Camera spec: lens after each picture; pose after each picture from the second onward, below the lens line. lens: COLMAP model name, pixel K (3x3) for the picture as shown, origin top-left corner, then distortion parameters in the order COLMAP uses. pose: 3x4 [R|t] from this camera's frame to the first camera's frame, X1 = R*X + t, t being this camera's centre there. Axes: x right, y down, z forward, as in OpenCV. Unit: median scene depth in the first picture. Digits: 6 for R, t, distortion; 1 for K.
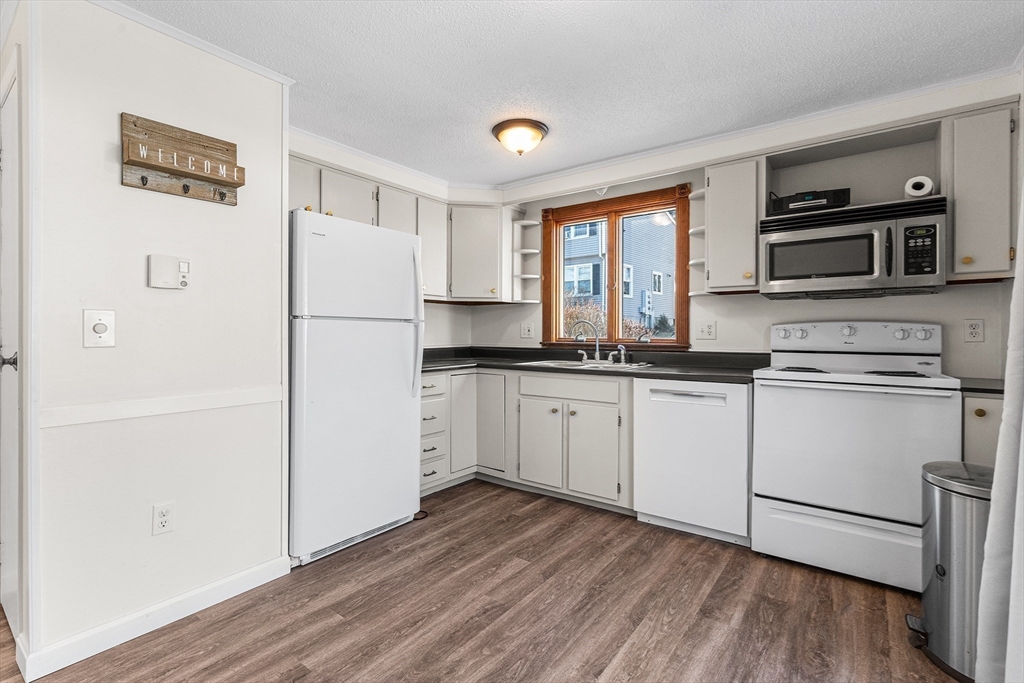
lens RADIAL K [[473.8, 0, 512.2], [0, 473.8, 331.5], [0, 0, 1]] dist [-0.005465, 0.001708]
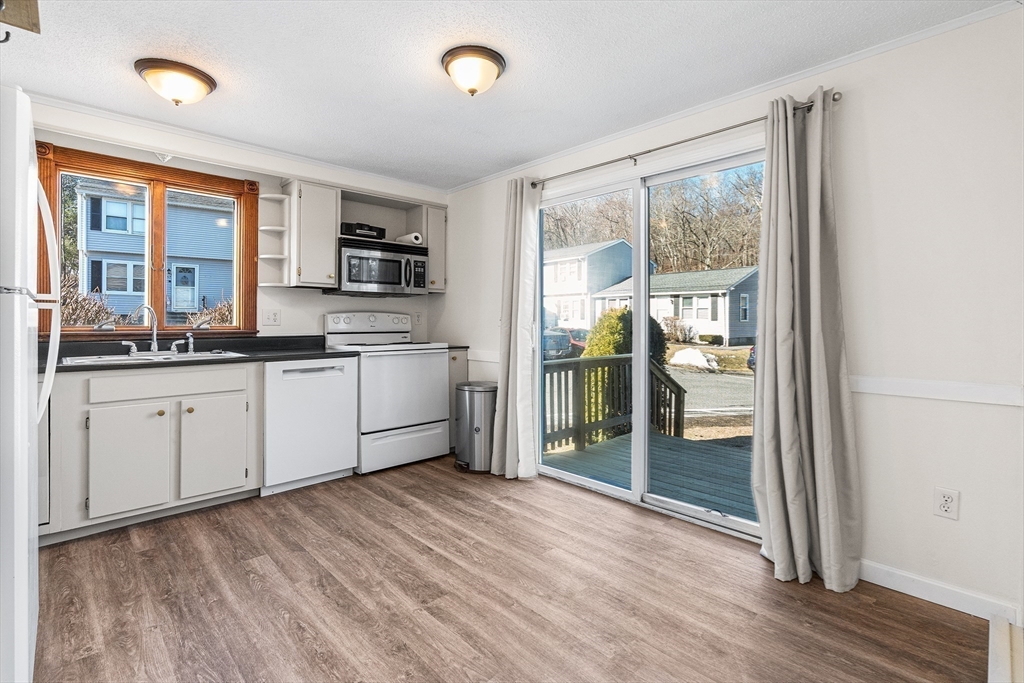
lens RADIAL K [[473.8, 0, 505.5], [0, 473.8, 322.8], [0, 0, 1]] dist [-0.005465, 0.001708]
pose [[0.170570, -0.005092, 0.985332, -0.774131], [-0.003348, 0.999978, 0.005748, 0.002228], [-0.985340, -0.004279, 0.170550, 0.322780]]
